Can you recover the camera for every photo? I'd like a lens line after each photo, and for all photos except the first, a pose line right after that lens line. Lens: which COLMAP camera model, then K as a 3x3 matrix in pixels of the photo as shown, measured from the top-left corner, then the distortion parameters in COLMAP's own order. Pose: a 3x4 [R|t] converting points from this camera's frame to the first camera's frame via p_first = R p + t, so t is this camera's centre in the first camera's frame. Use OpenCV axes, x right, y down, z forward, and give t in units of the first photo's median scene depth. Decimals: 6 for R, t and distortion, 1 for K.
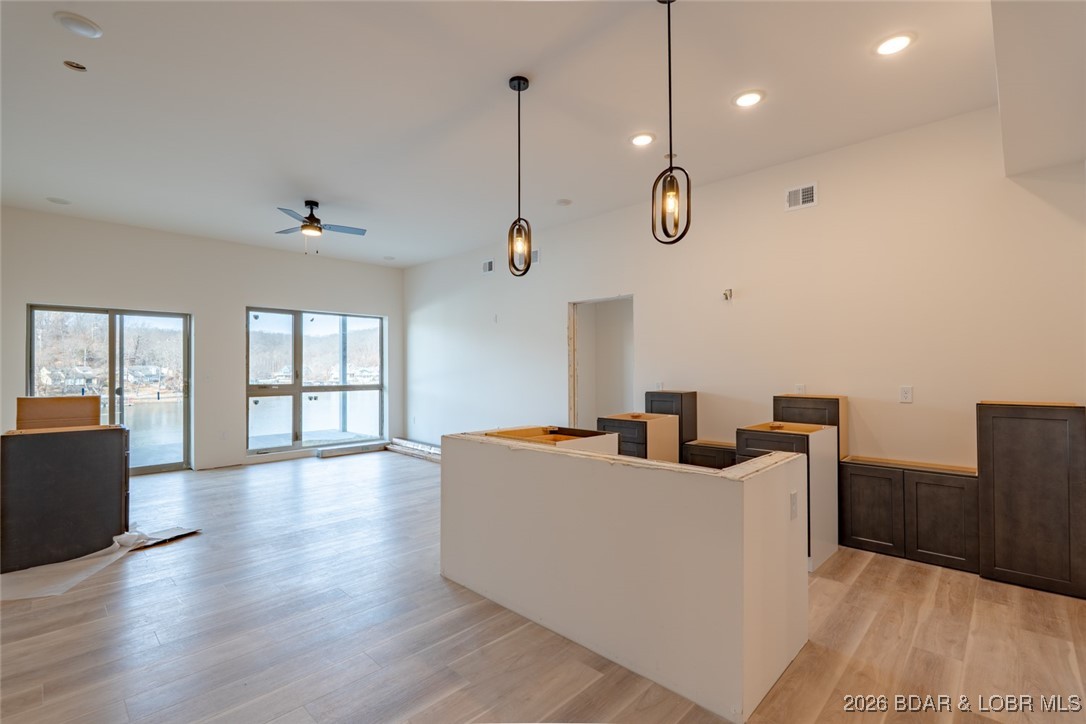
lens RADIAL K [[491.6, 0, 544.4], [0, 491.6, 363.6], [0, 0, 1]] dist [-0.000110, -0.000029]
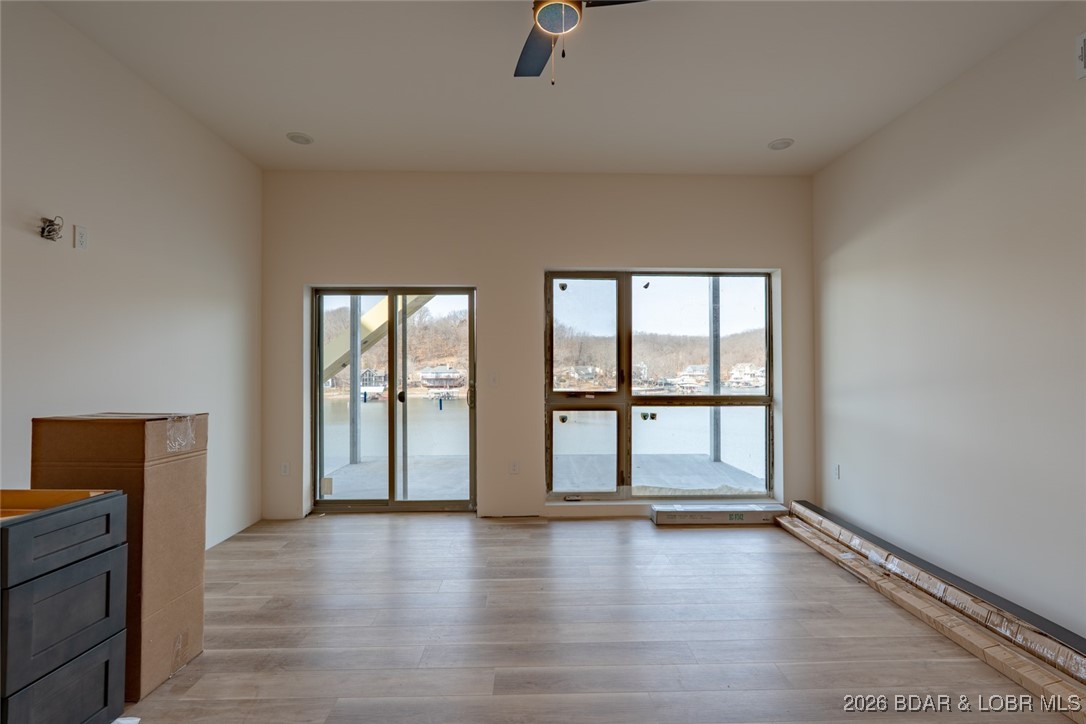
lens RADIAL K [[491.6, 0, 544.4], [0, 491.6, 363.6], [0, 0, 1]] dist [-0.000110, -0.000029]
pose [[0.716066, -0.005639, -0.698010, -0.145146], [0.005790, 0.999981, -0.002138, 0.006790], [0.698009, -0.002511, 0.716085, 0.488778]]
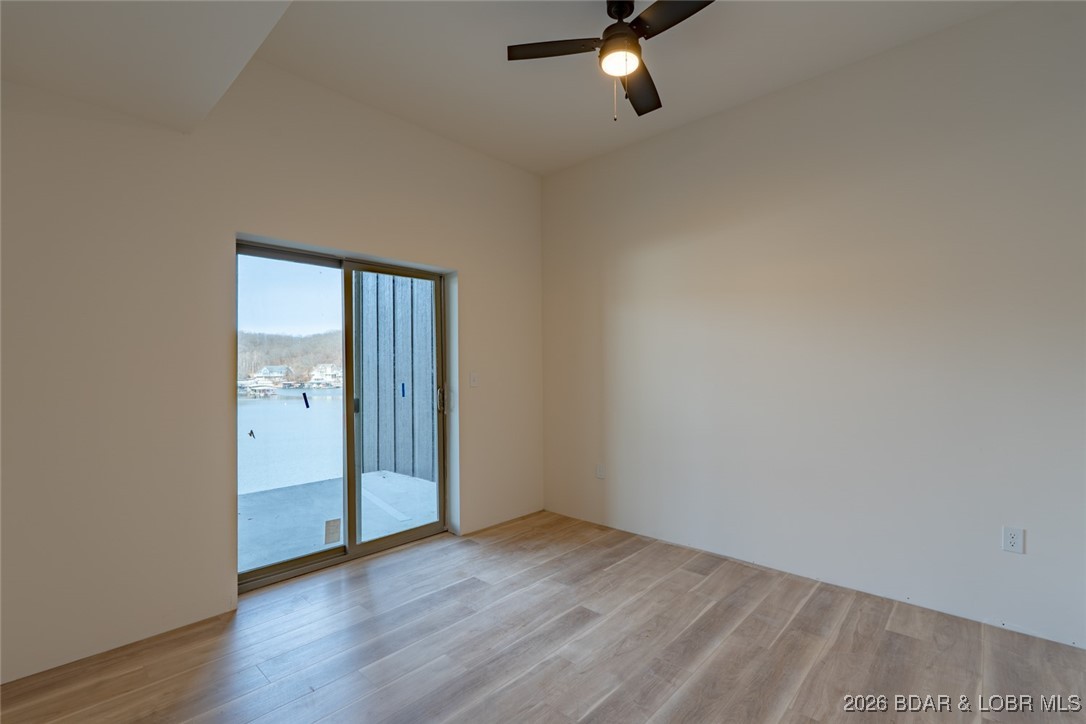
lens RADIAL K [[491.6, 0, 544.4], [0, 491.6, 363.6], [0, 0, 1]] dist [-0.000110, -0.000029]
pose [[0.999443, -0.000830, 0.033360, -0.525990], [0.000877, 0.999999, -0.001393, 0.006460], [-0.033359, 0.001422, 0.999442, 0.336803]]
